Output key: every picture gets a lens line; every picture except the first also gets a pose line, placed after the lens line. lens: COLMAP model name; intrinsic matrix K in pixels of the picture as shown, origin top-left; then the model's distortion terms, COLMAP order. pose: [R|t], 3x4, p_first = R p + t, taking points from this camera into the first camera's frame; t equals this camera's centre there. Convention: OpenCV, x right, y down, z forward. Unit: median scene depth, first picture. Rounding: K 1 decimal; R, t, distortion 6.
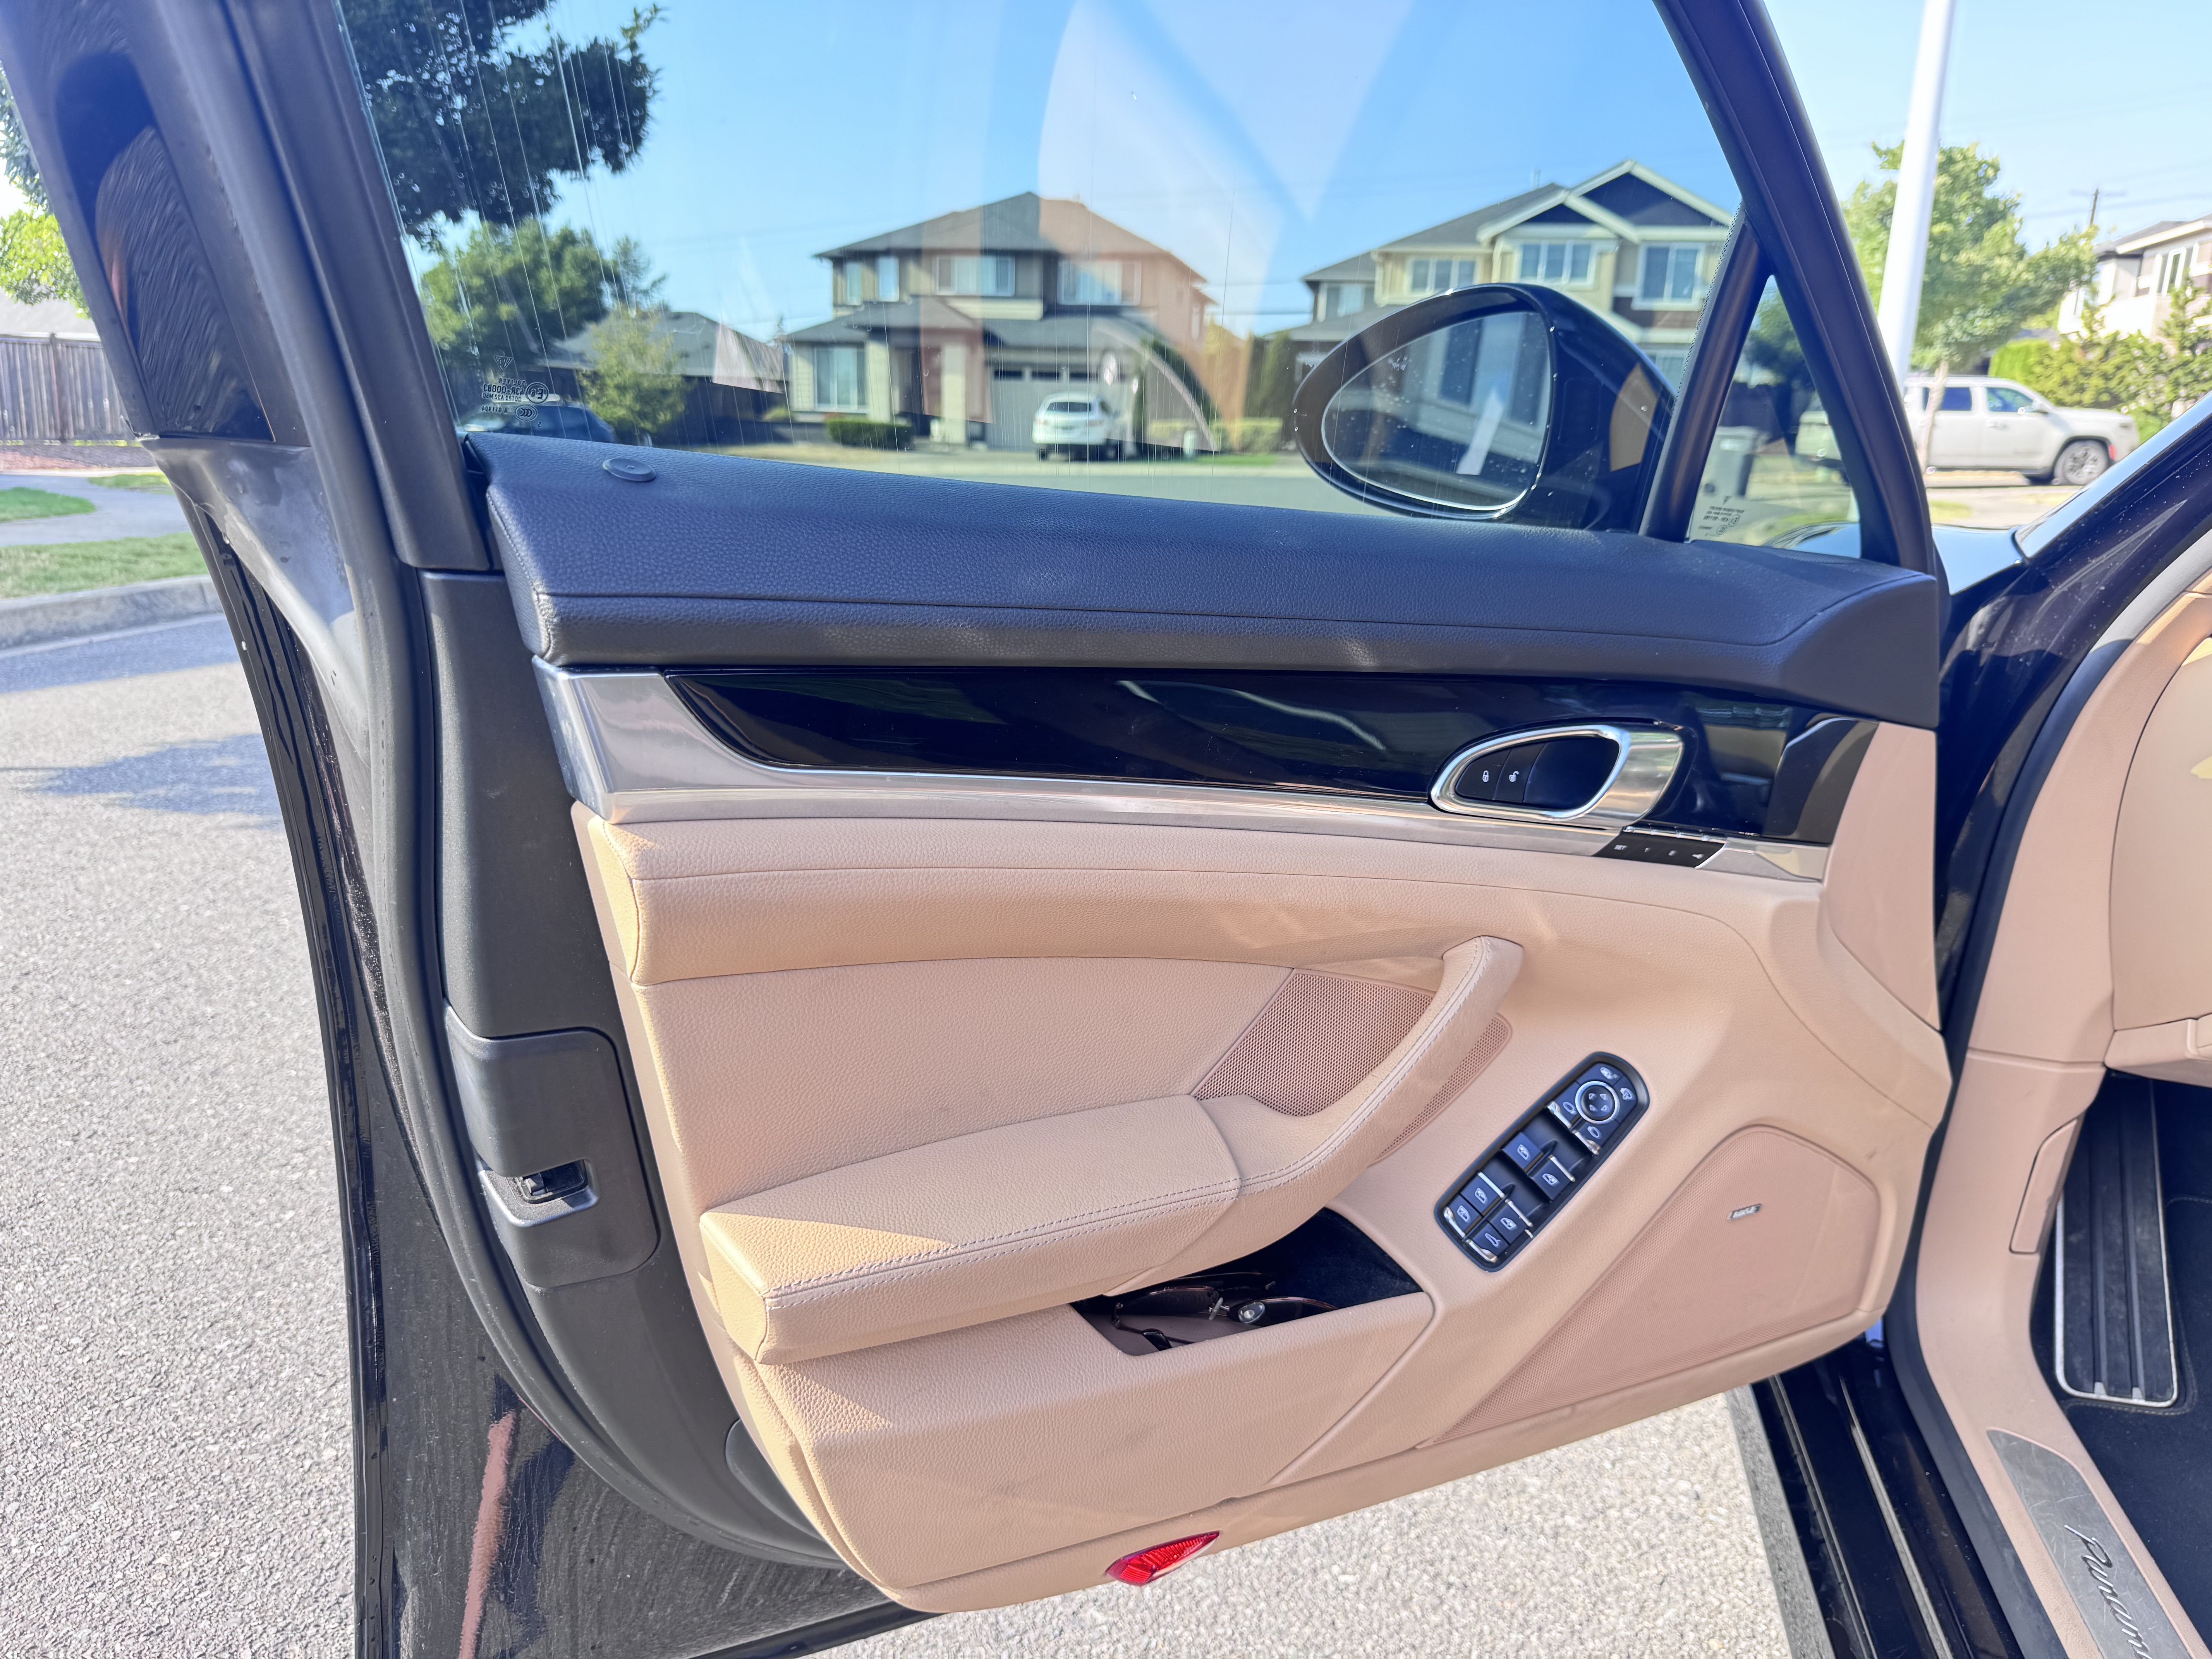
lens RADIAL K [[1573.9, 0, 1019.6], [0, 1573.9, 828.1], [0, 0, 1]] dist [-0.035309, 0.005176]
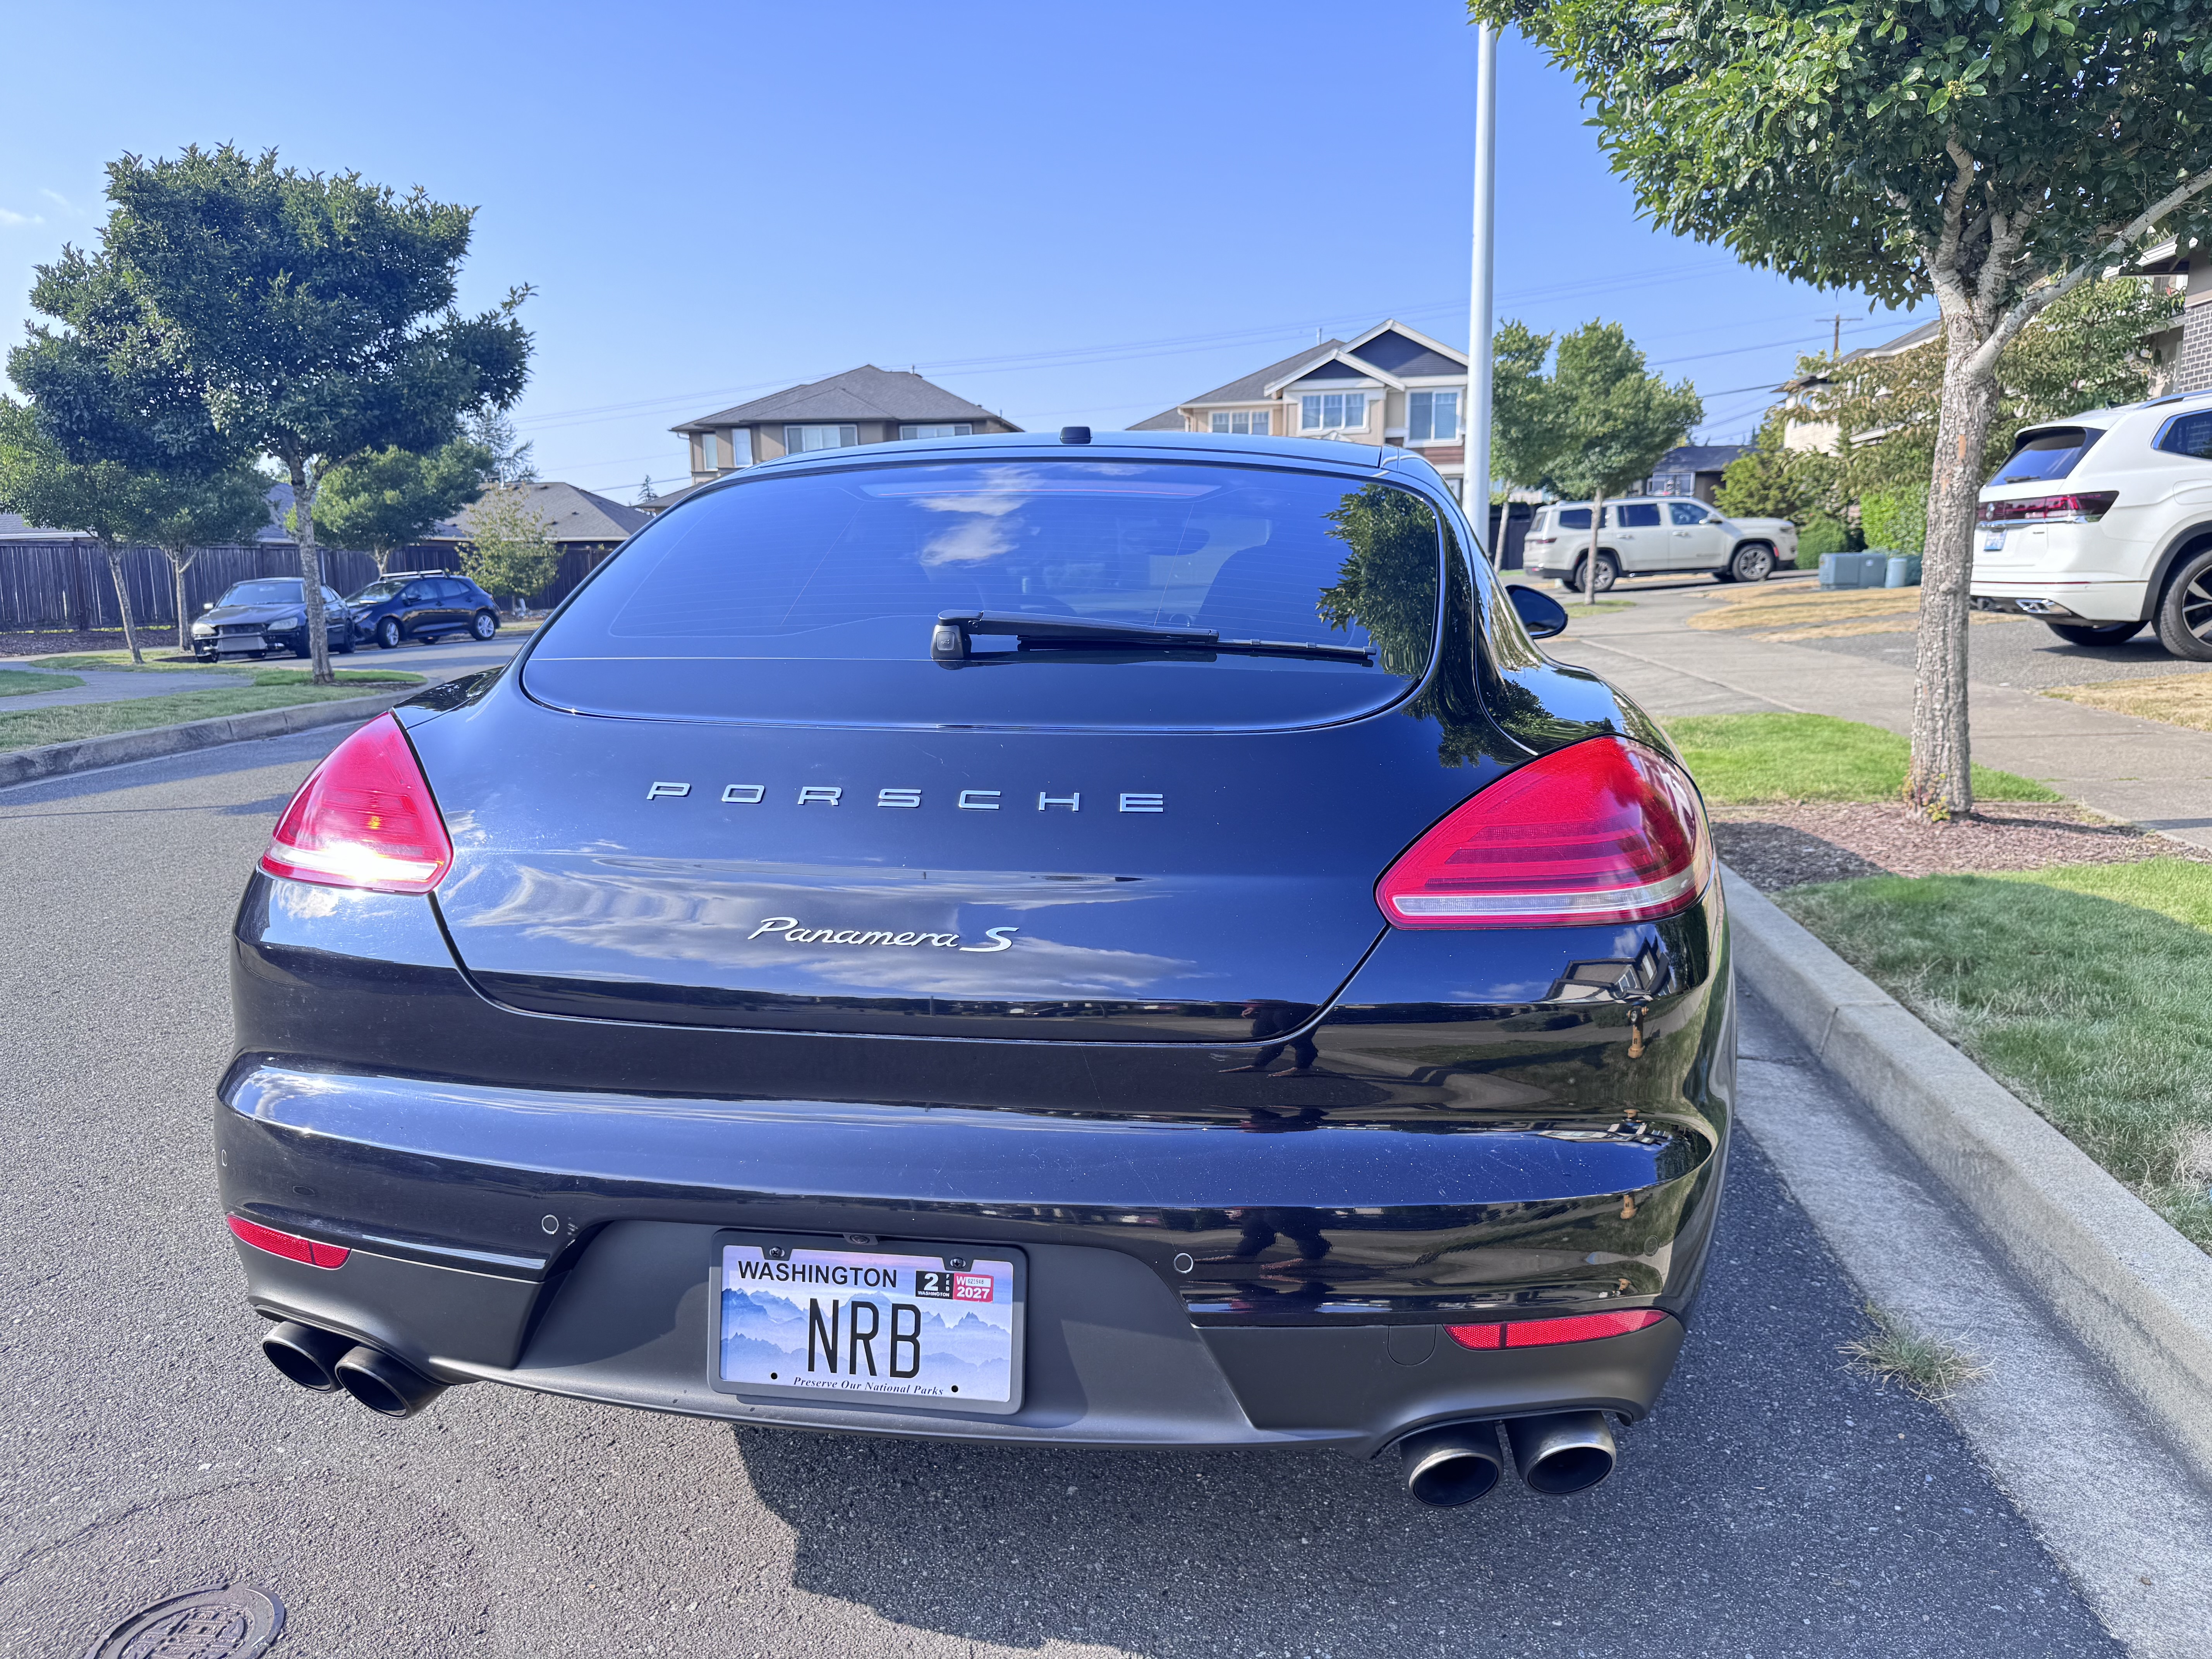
lens RADIAL K [[1666.2, 0, 1096.5], [0, 1666.2, 834.9], [0, 0, 1]] dist [0.047602, -0.192885]
pose [[0.993106, -0.061975, 0.099493, 0.038346], [0.070713, 0.993709, -0.086845, 0.047566], [-0.093485, 0.093282, 0.991241, -0.202306]]
